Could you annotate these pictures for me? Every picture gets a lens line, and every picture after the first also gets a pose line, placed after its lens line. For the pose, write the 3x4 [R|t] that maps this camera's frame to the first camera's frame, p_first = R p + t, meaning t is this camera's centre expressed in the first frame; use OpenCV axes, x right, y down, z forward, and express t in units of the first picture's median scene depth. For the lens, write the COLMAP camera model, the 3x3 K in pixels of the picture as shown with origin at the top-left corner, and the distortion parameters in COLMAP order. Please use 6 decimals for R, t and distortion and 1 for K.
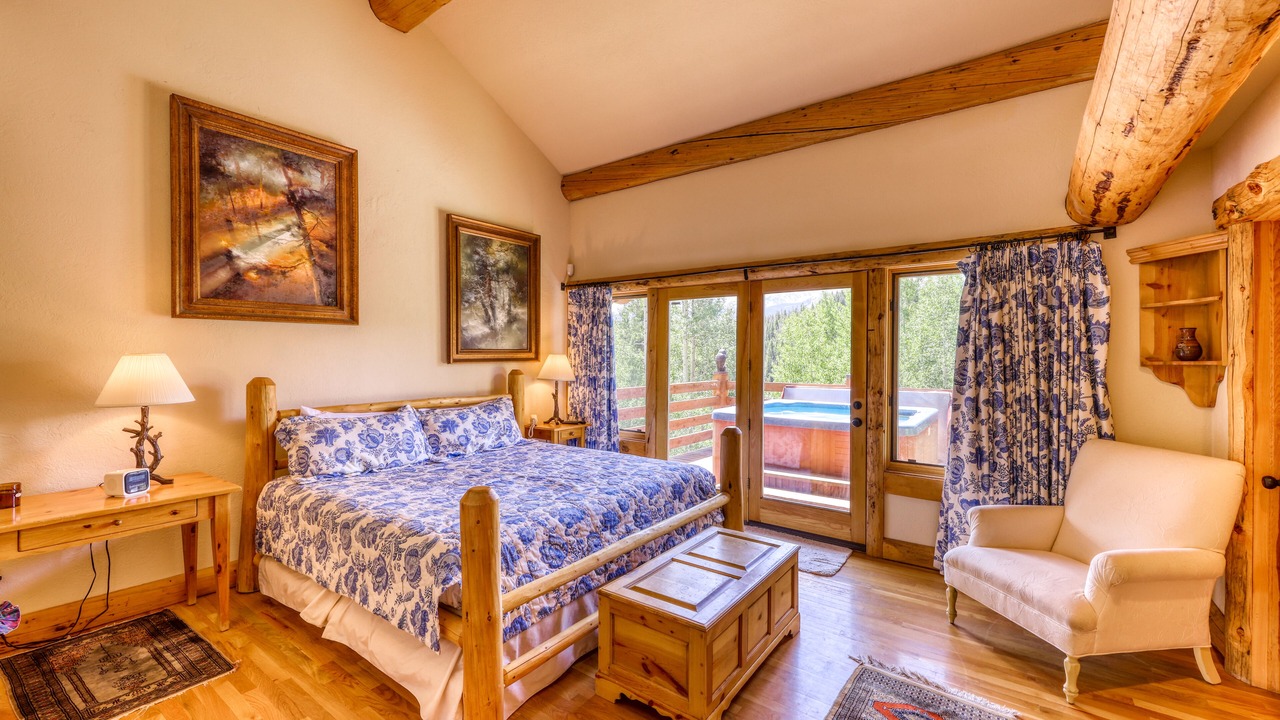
lens RADIAL K [[514.8, 0, 638.9], [0, 514.8, 356.7], [0, 0, 1]] dist [0.005786, -0.003374]
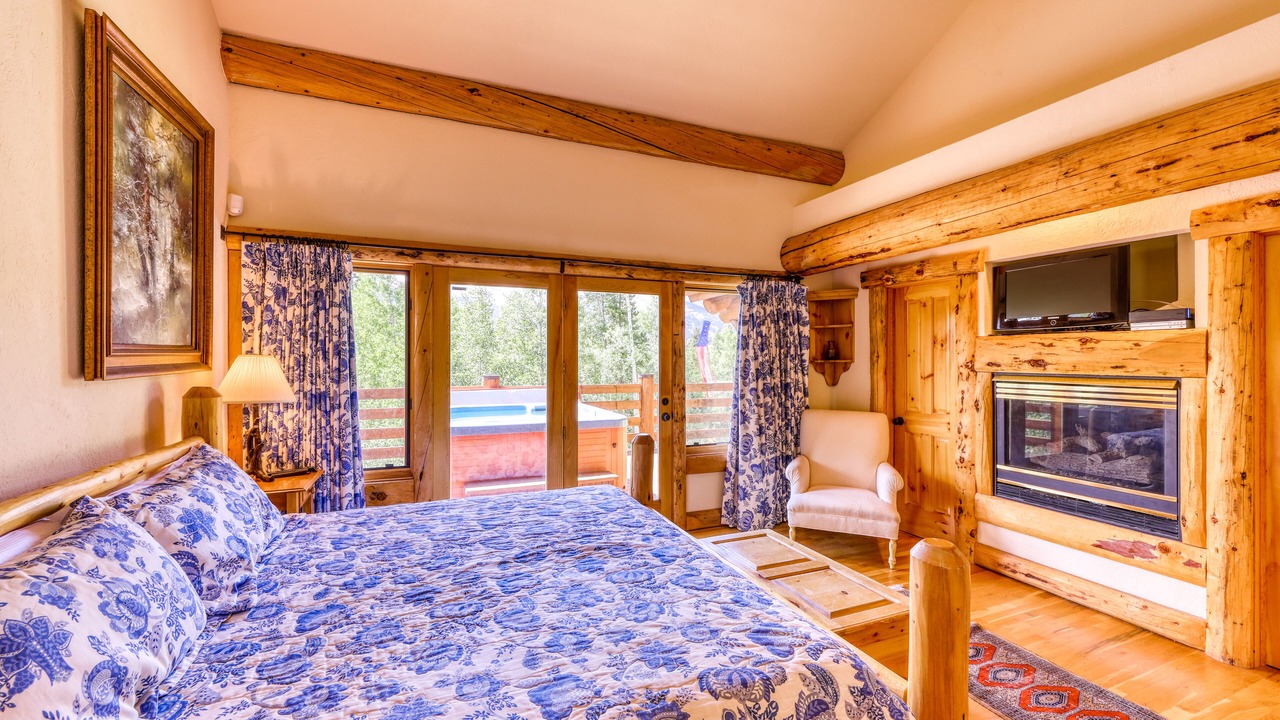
lens RADIAL K [[514.8, 0, 639.7], [0, 514.8, 359.4], [0, 0, 1]] dist [0.005786, -0.003374]
pose [[0.517187, -0.007717, 0.855838, -0.504627], [0.000792, 0.999963, 0.008537, -0.005892], [-0.855872, -0.003737, 0.517174, 0.427912]]
